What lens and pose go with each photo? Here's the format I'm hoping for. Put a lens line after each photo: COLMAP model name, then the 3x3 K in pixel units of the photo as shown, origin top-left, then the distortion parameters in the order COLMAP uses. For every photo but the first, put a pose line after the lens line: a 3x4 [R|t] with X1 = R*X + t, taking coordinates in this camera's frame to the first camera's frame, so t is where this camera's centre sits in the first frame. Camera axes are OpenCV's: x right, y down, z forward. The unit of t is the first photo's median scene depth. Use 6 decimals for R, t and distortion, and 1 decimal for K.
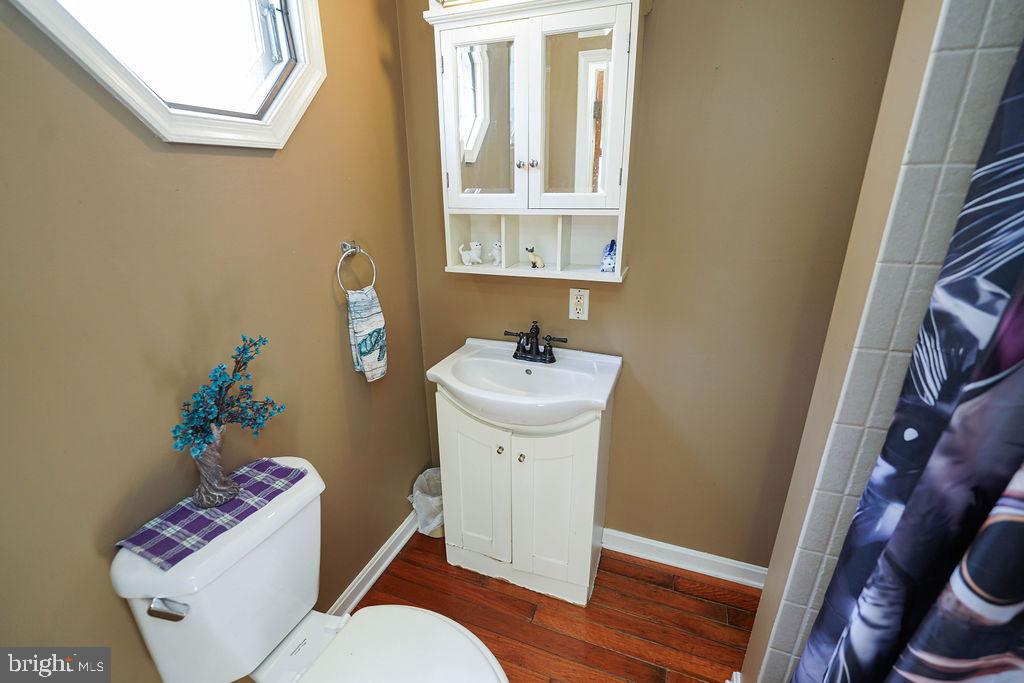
lens RADIAL K [[446.1, 0, 510.6], [0, 446.1, 342.3], [0, 0, 1]] dist [-0.000861, -0.000020]
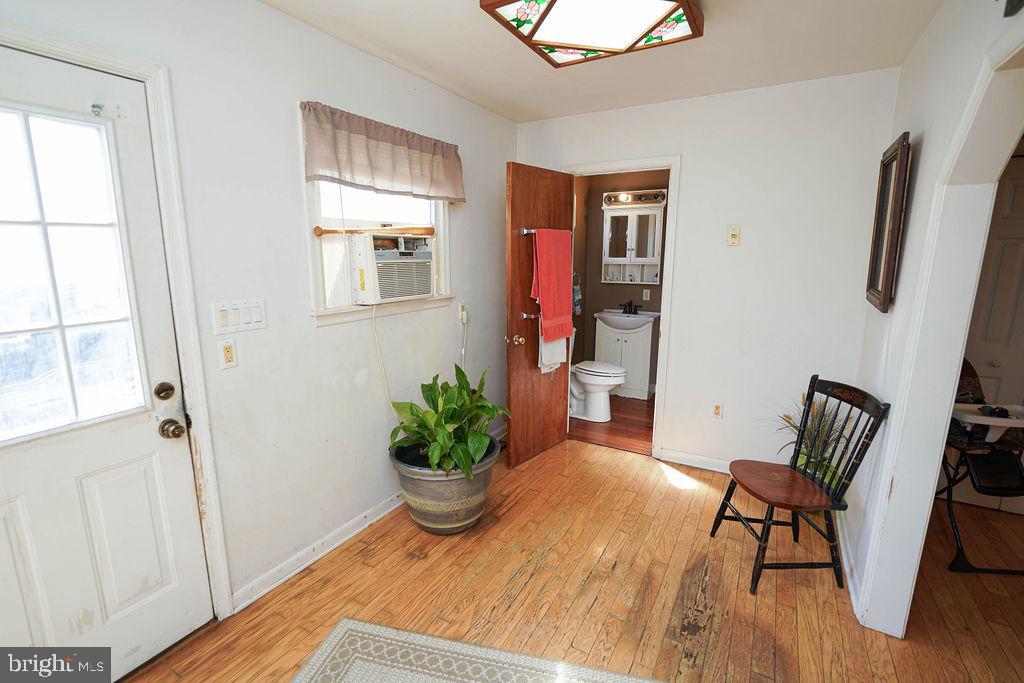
lens RADIAL K [[471.6, 0, 508.7], [0, 471.6, 343.5], [0, 0, 1]] dist [-0.019323, -0.000813]
pose [[0.986447, 0.043645, -0.158168, -0.249148], [-0.066405, 0.987694, -0.141600, 0.770849], [0.150042, 0.150184, 0.977206, -2.228772]]
